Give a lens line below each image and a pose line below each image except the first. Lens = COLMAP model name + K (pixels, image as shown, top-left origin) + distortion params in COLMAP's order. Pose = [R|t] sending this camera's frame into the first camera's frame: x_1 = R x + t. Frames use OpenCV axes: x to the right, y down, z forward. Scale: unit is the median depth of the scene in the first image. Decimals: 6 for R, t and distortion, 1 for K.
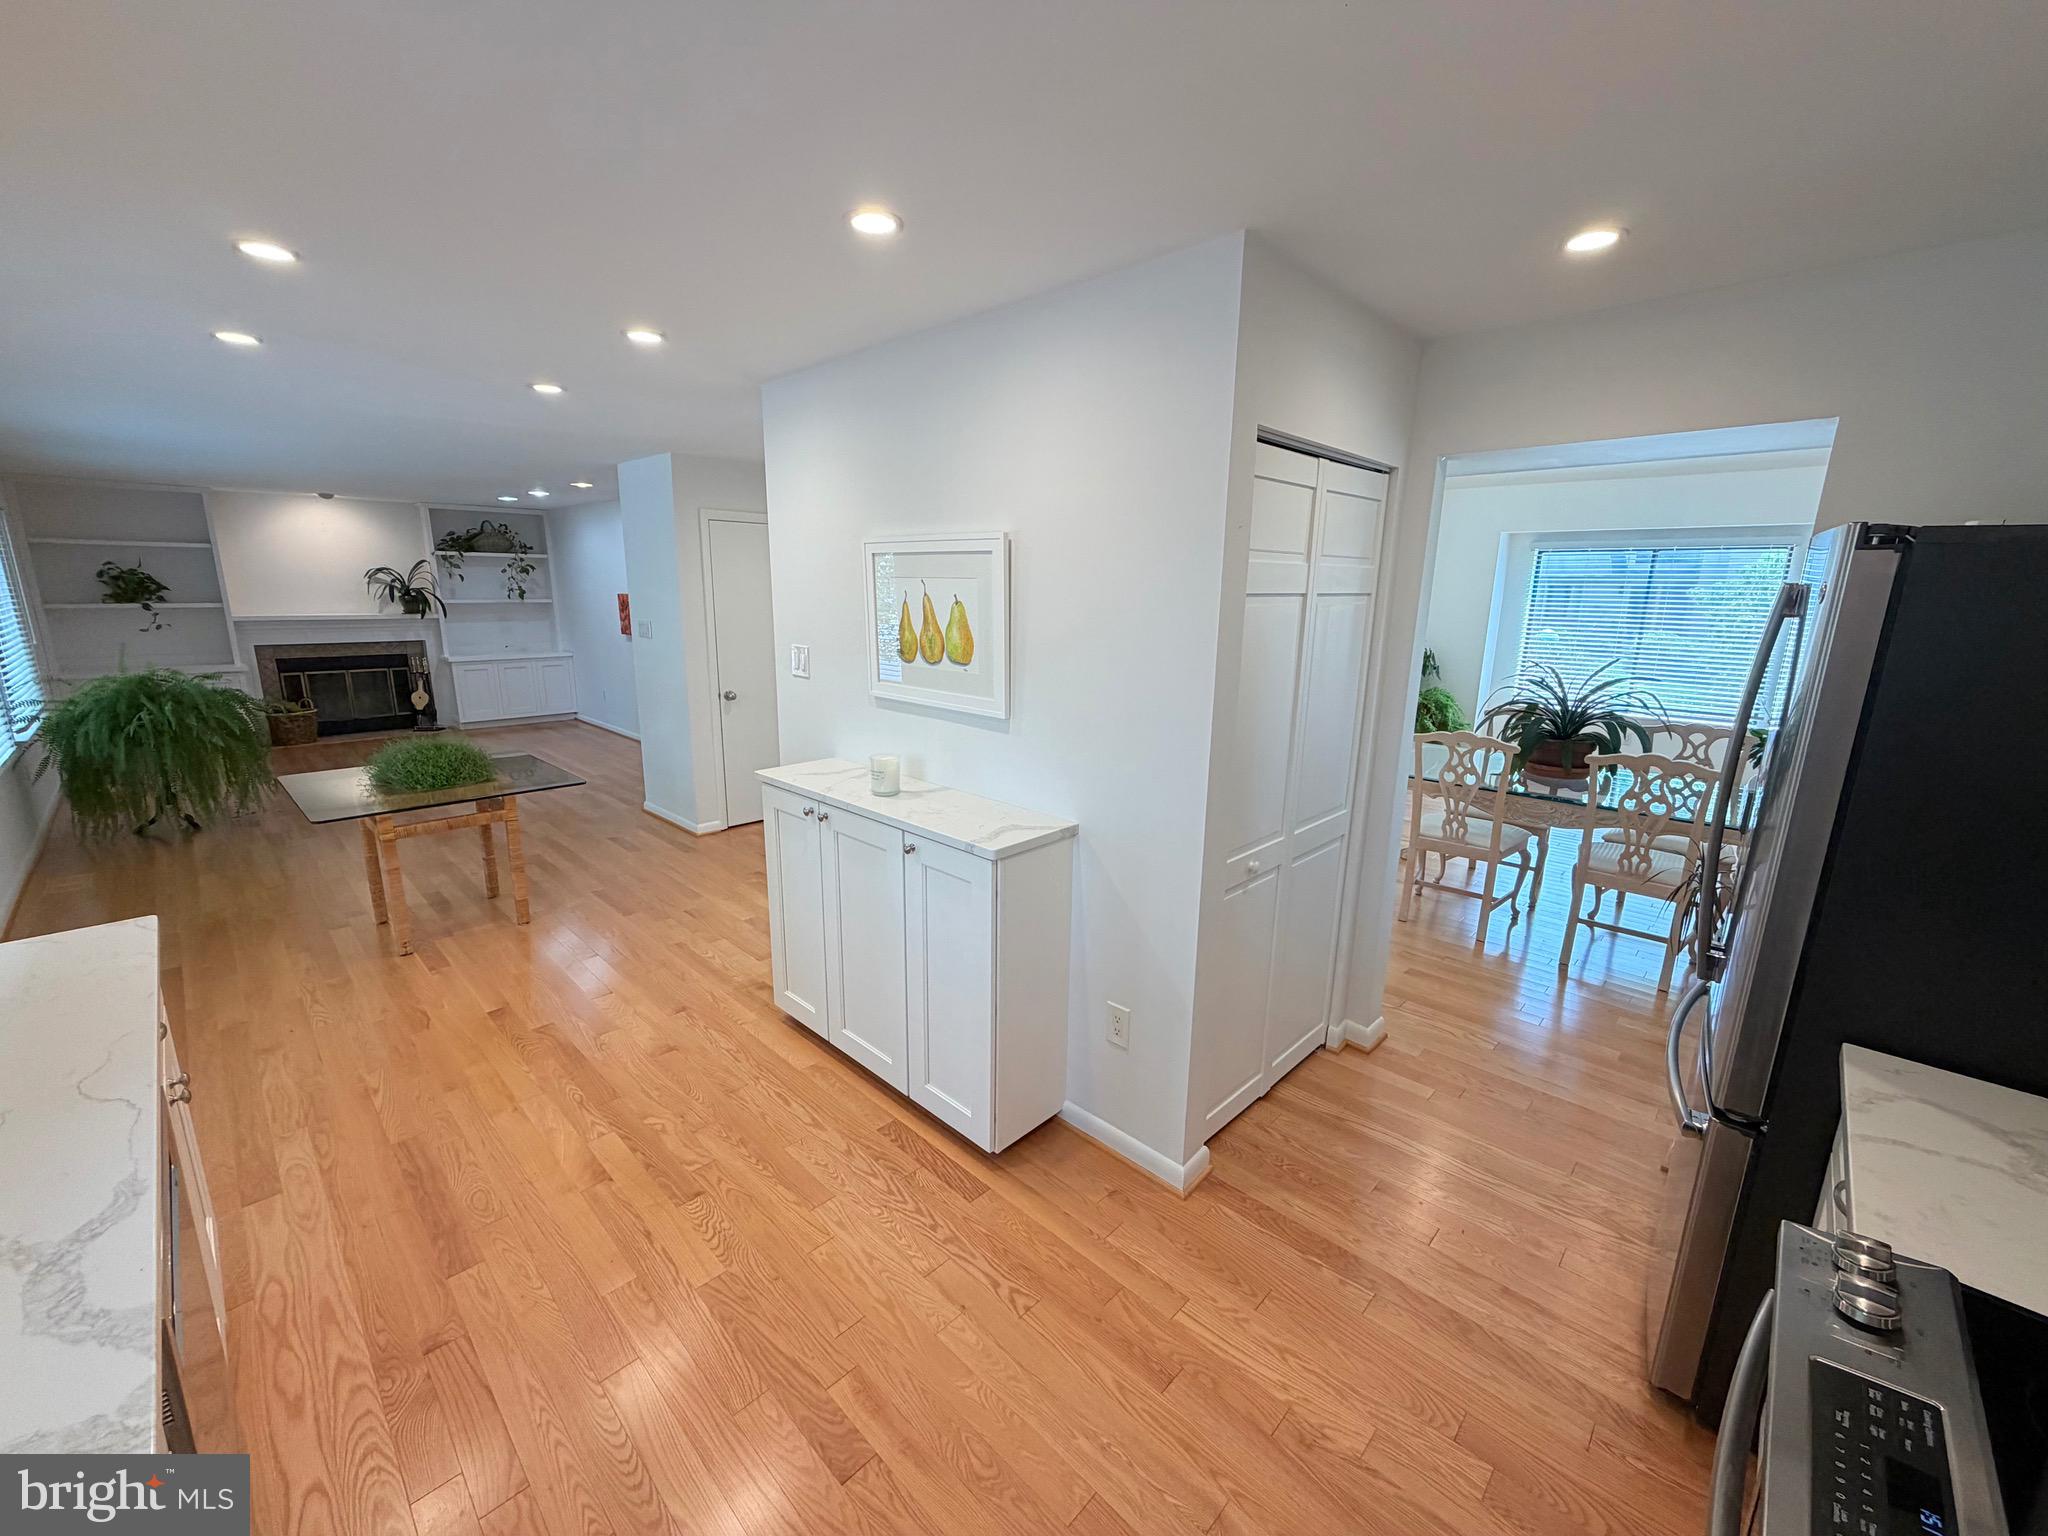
lens RADIAL K [[815.7, 0, 1018.5], [0, 815.7, 764.7], [0, 0, 1]] dist [0.000368, 0.000419]
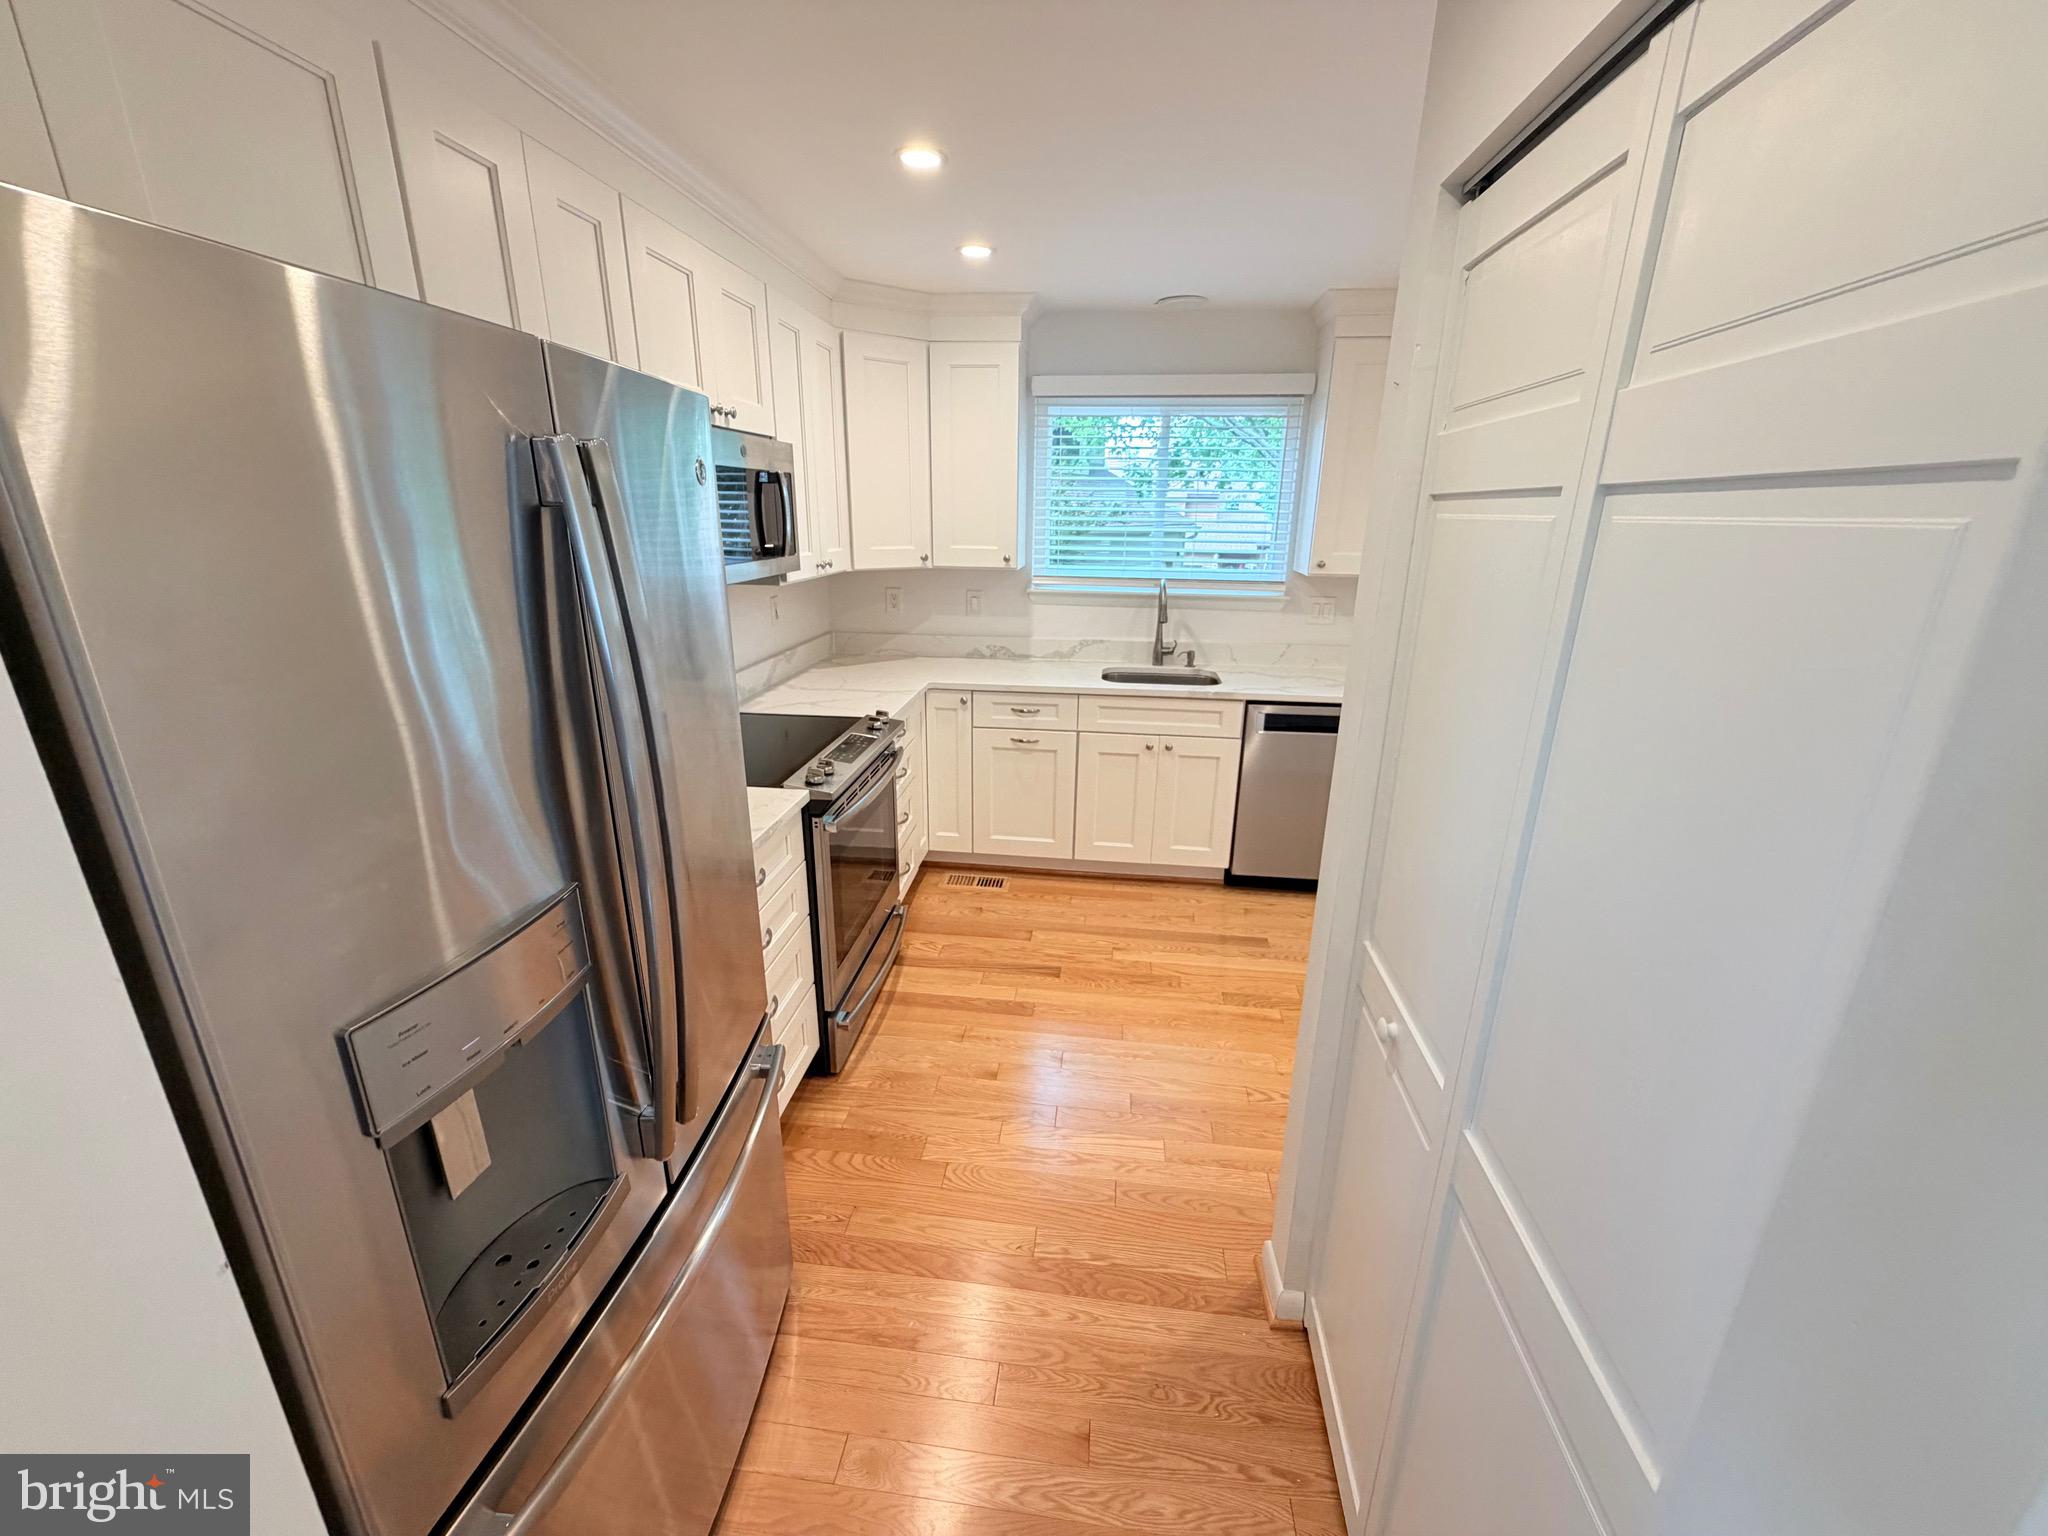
lens RADIAL K [[815.7, 0, 1009.7], [0, 815.7, 766.9], [0, 0, 1]] dist [0.000368, 0.000419]
pose [[-0.800524, 0.163961, -0.576435, 0.672538], [-0.147727, 0.878181, 0.454944, -0.200772], [0.580808, 0.449349, -0.678784, 1.012081]]
